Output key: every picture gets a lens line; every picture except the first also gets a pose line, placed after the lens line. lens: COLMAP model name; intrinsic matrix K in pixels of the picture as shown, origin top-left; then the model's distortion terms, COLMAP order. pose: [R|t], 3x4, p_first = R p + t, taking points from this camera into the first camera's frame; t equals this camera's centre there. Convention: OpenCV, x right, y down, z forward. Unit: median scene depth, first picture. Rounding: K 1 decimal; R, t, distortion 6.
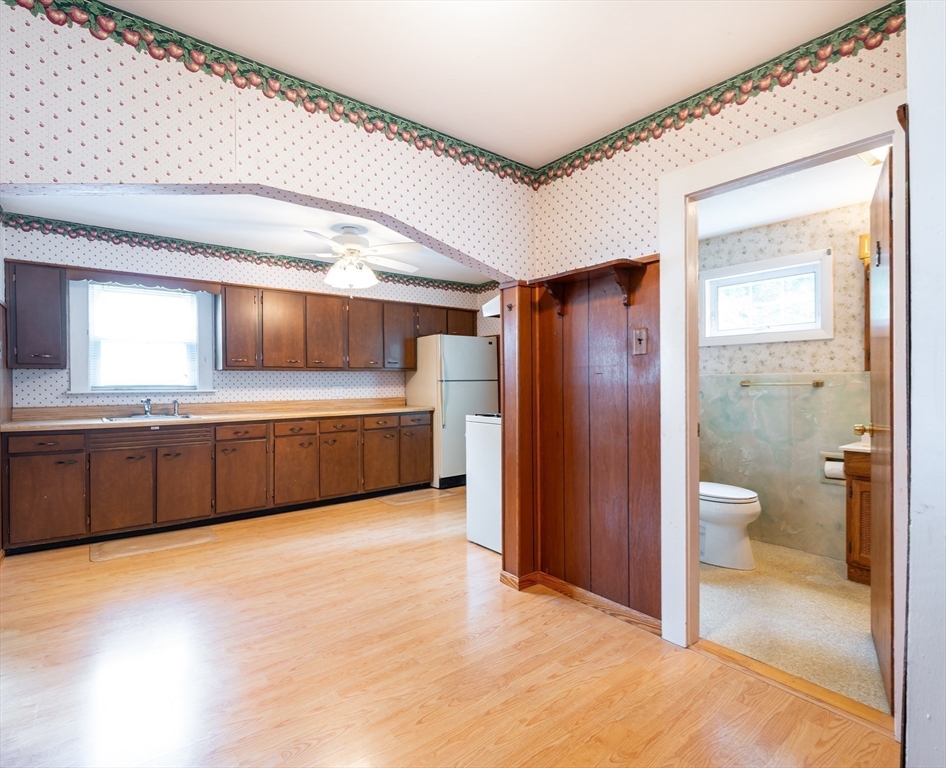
lens RADIAL K [[488.1, 0, 481.3], [0, 488.1, 384.0], [0, 0, 1]] dist [-0.002437, -0.000488]
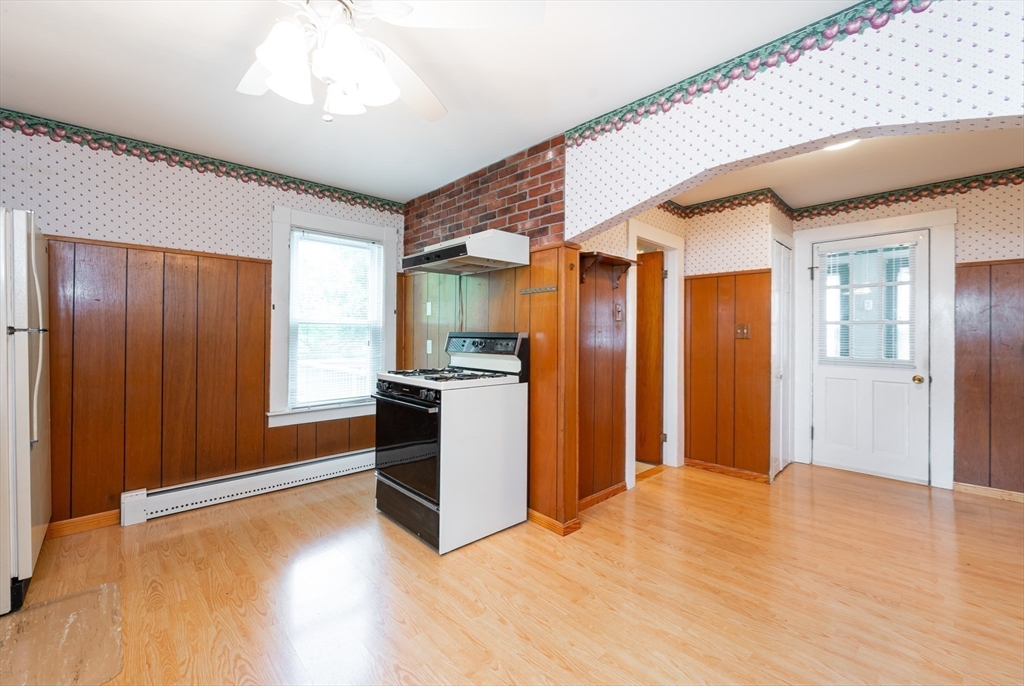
lens RADIAL K [[421.1, 0, 511.3], [0, 421.1, 332.4], [0, 0, 1]] dist [-0.002072, -0.000400]
pose [[-0.074845, 0.014122, 0.997095, -0.544691], [-0.003266, 0.999891, -0.014407, -0.001178], [-0.997190, -0.004334, -0.074791, 0.777872]]
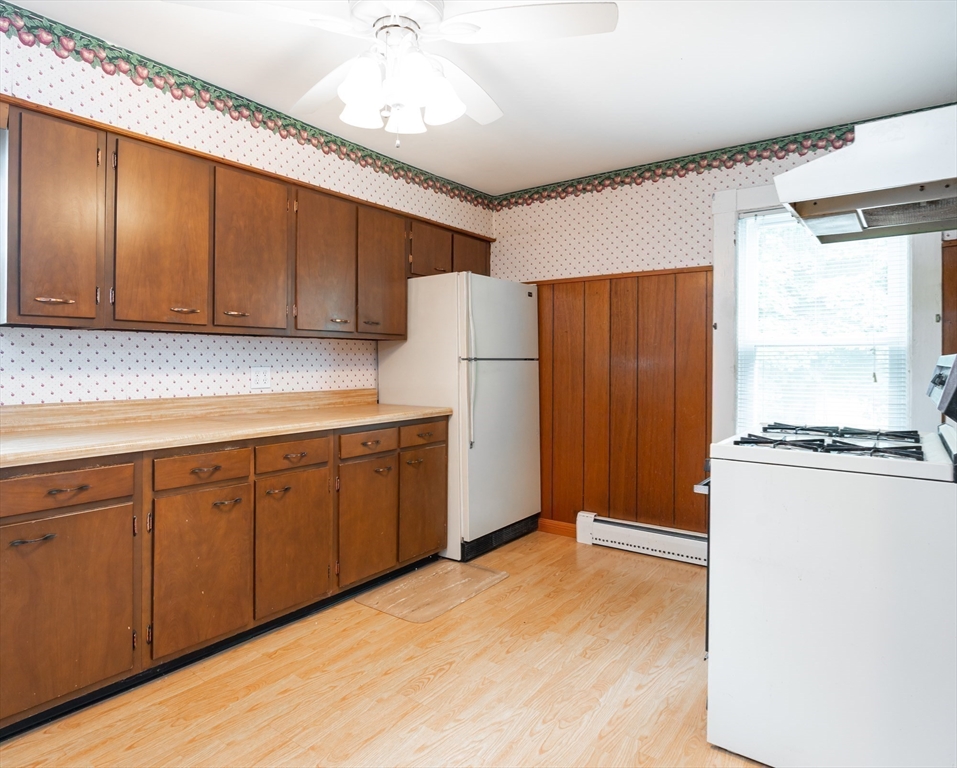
lens RADIAL K [[577.3, 0, 468.0], [0, 577.3, 361.5], [0, 0, 1]] dist [-0.020619, -0.000659]
pose [[0.970711, 0.010859, 0.240004, -0.285090], [-0.009593, 0.999933, -0.006444, 0.000106], [-0.240058, 0.003953, 0.970750, 0.475927]]
